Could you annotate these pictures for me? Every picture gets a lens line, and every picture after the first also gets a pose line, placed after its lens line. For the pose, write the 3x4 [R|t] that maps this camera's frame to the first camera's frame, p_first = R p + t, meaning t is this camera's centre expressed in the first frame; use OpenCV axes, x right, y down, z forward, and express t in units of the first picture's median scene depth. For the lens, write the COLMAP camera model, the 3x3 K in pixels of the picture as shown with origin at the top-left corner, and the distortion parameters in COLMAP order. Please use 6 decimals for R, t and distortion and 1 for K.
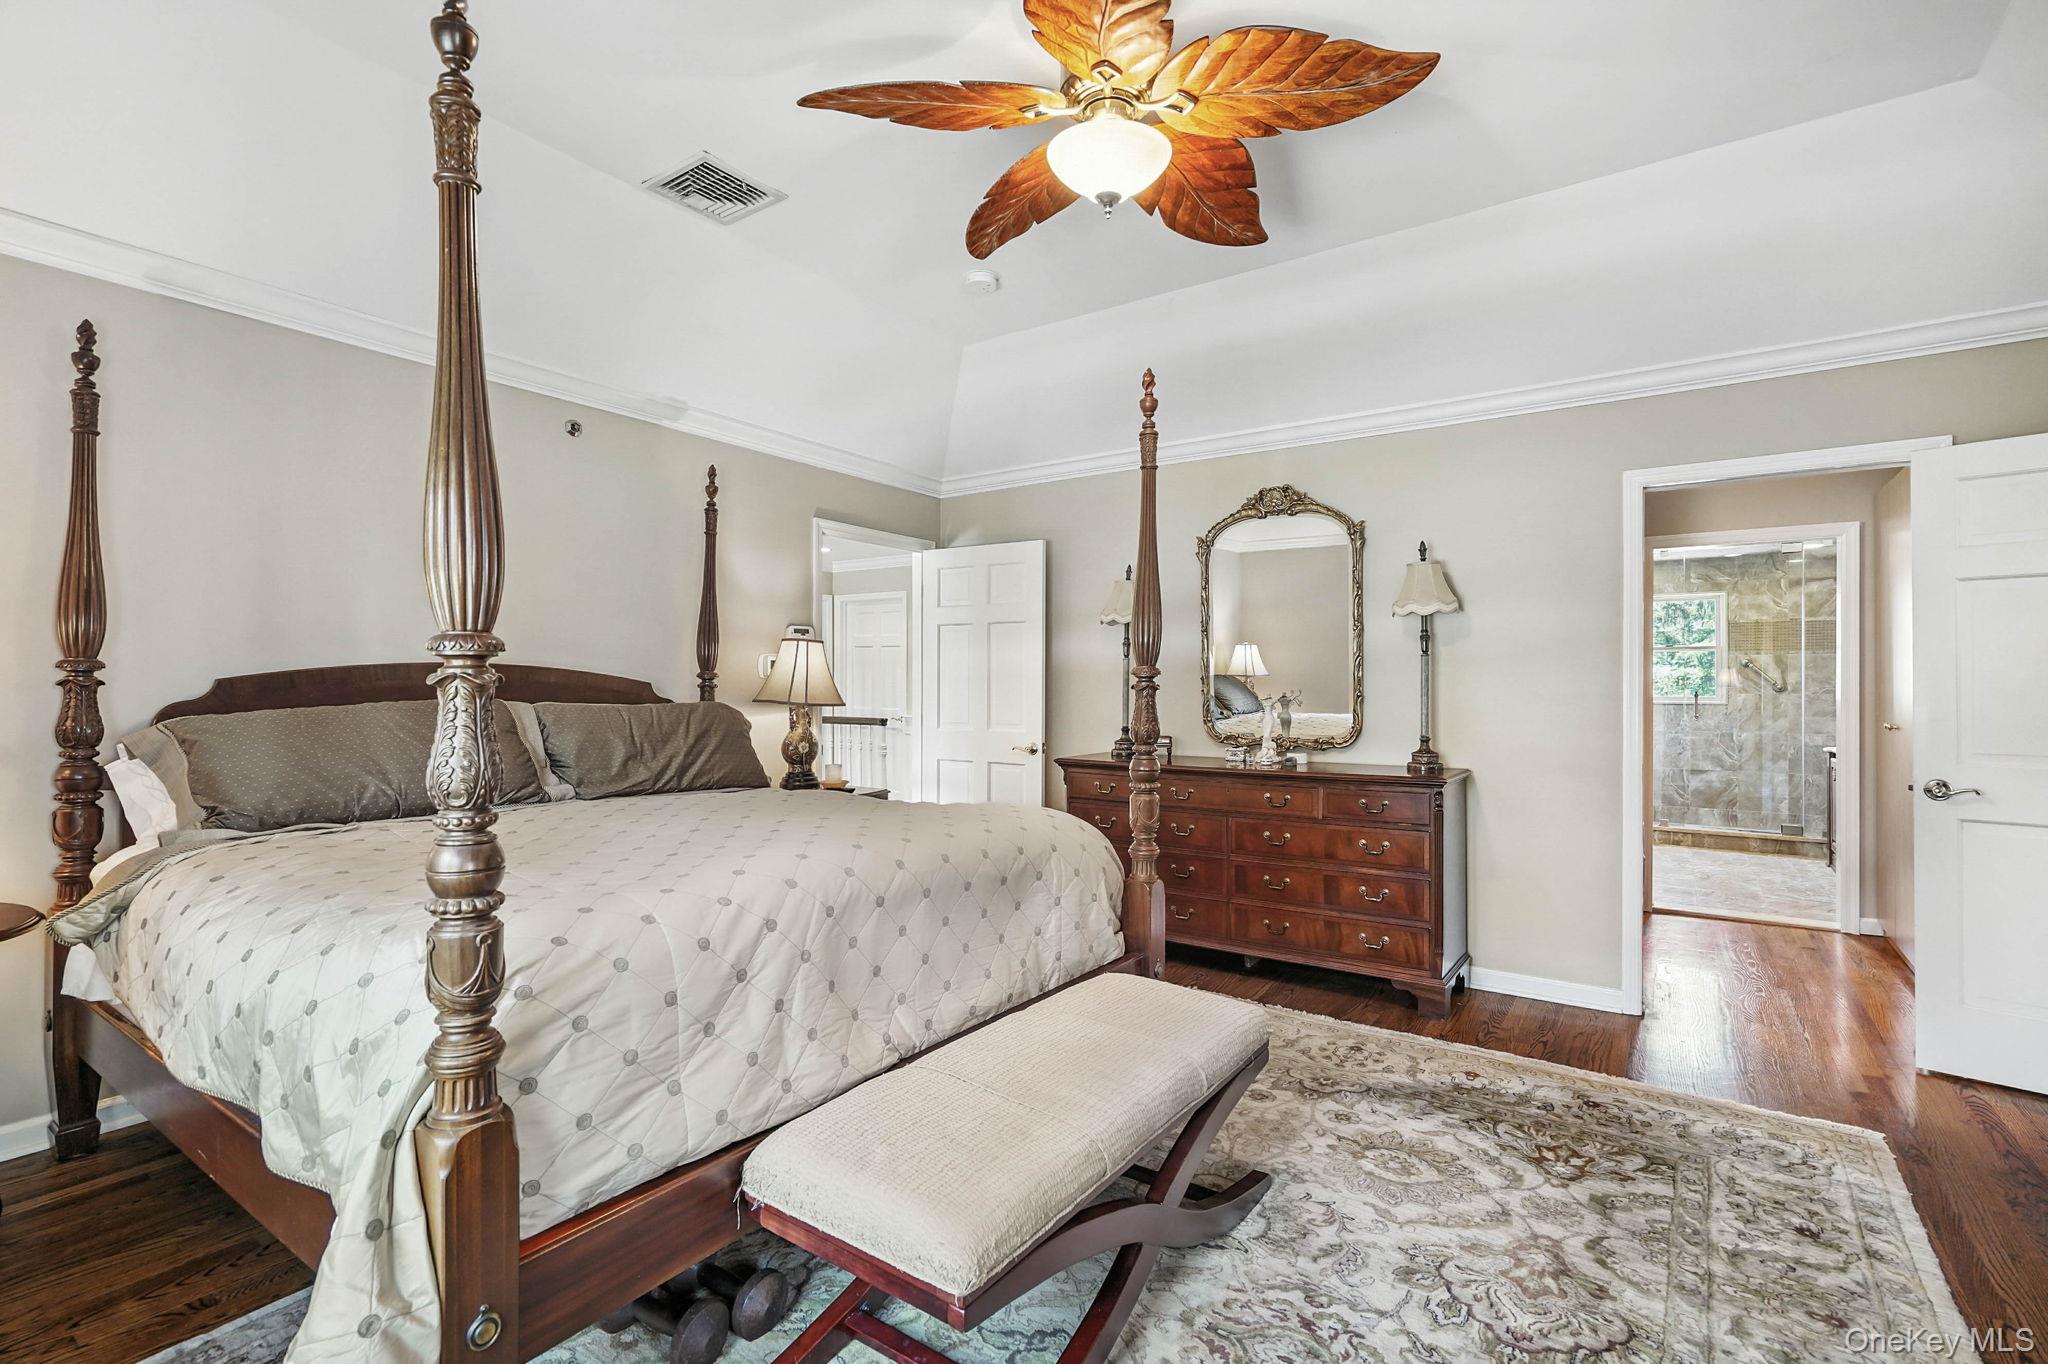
lens RADIAL K [[934.4, 0, 1019.1], [0, 934.4, 676.7], [0, 0, 1]] dist [0.005350, 0.000777]
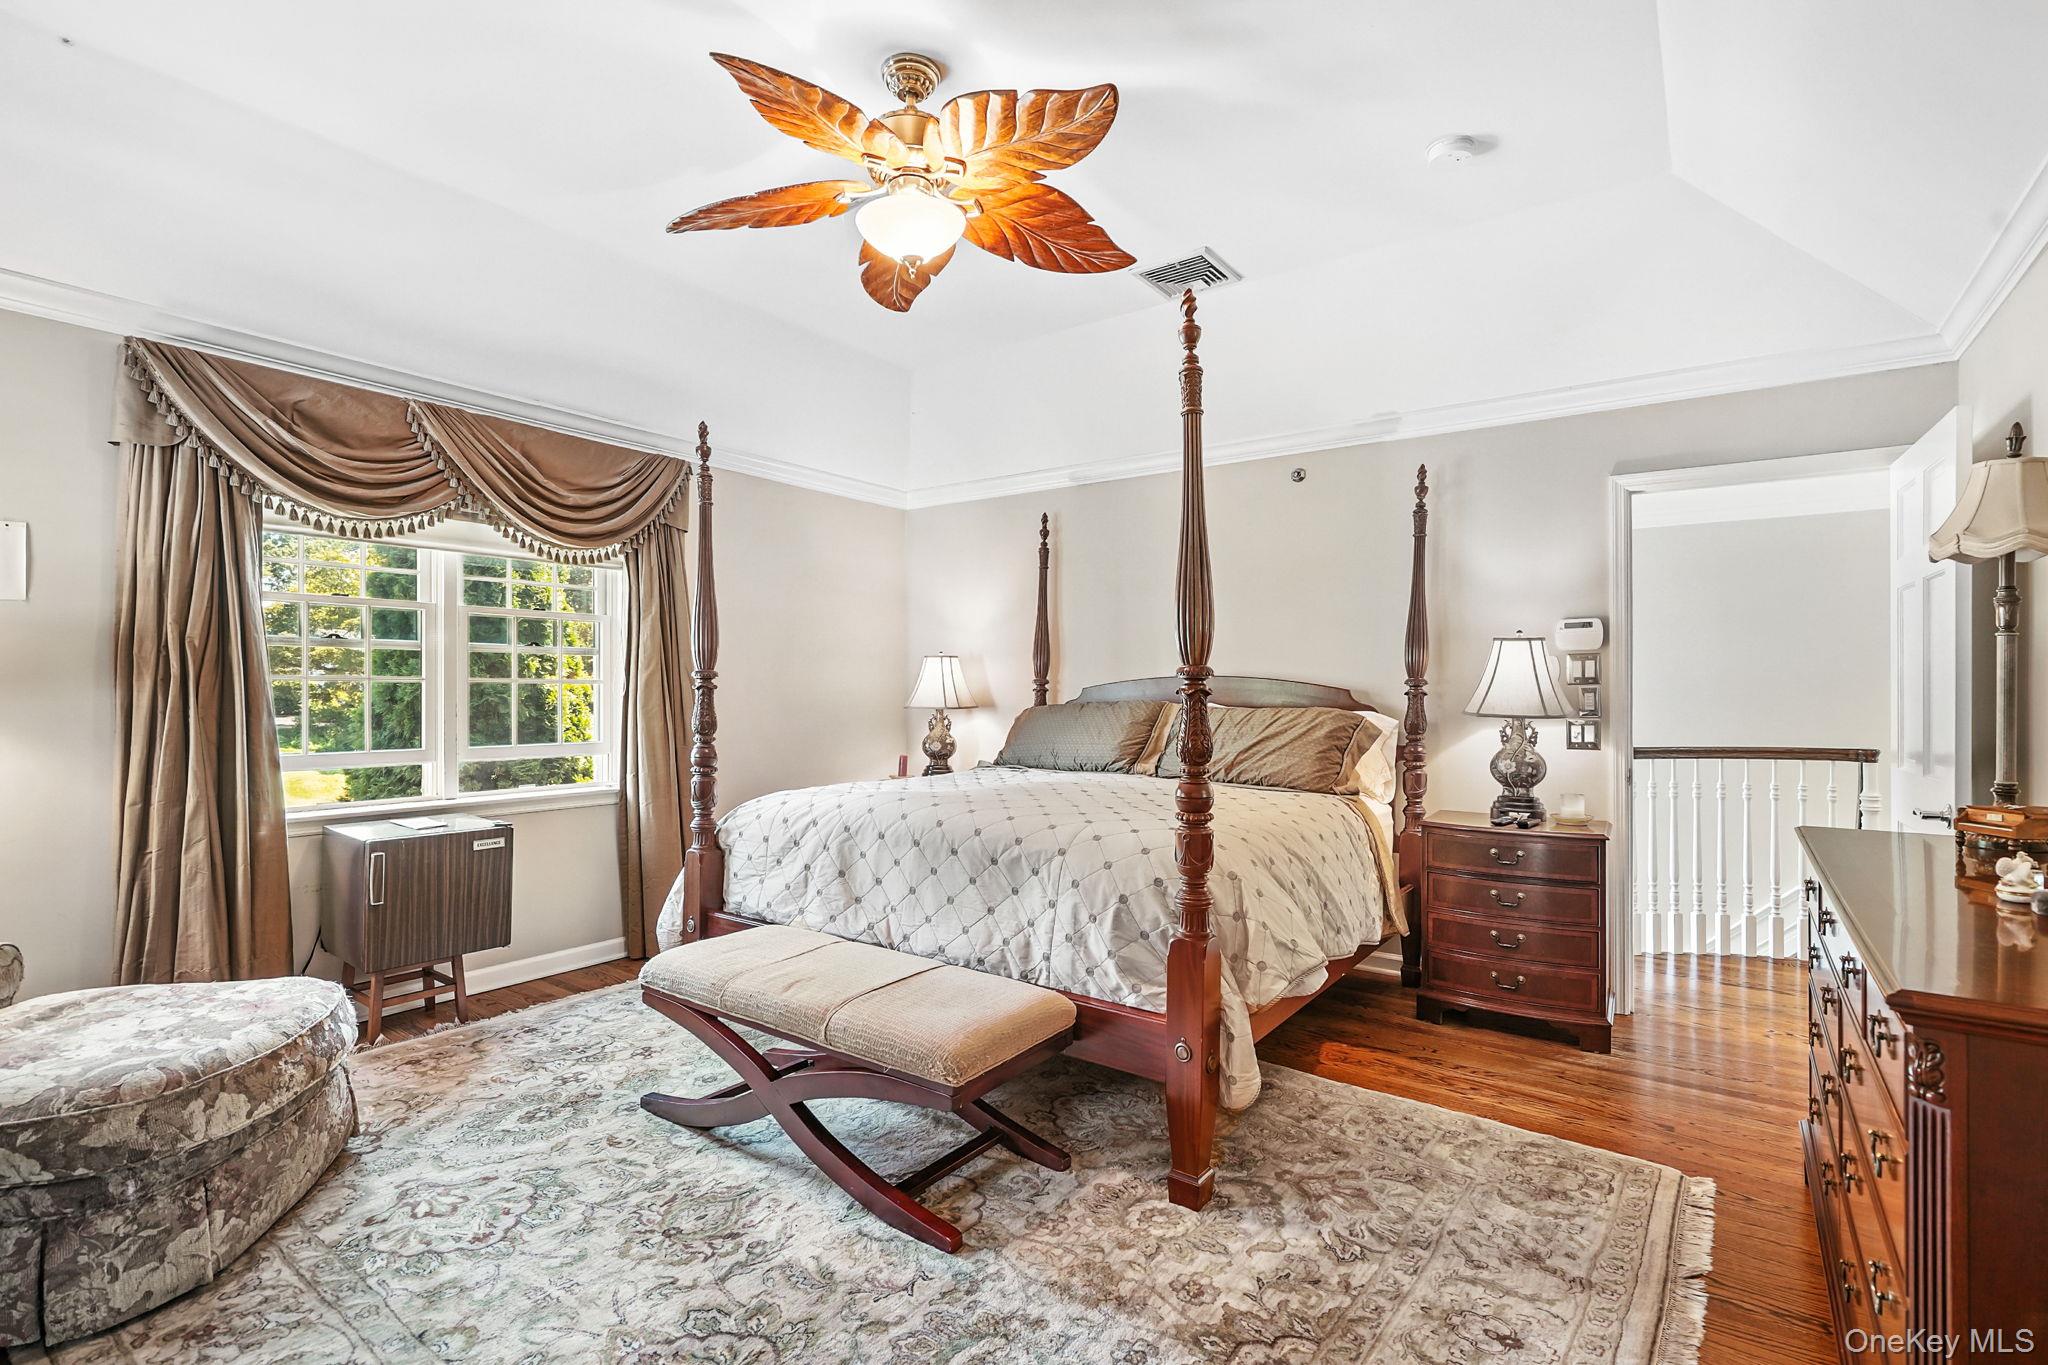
lens RADIAL K [[934.4, 0, 1019.1], [0, 934.4, 686.1], [0, 0, 1]] dist [0.005350, 0.000777]
pose [[-0.014391, -0.008474, -0.999861, 1.057671], [0.003762, 0.999957, -0.008529, 0.014333], [0.999889, -0.003884, -0.014358, 0.989152]]
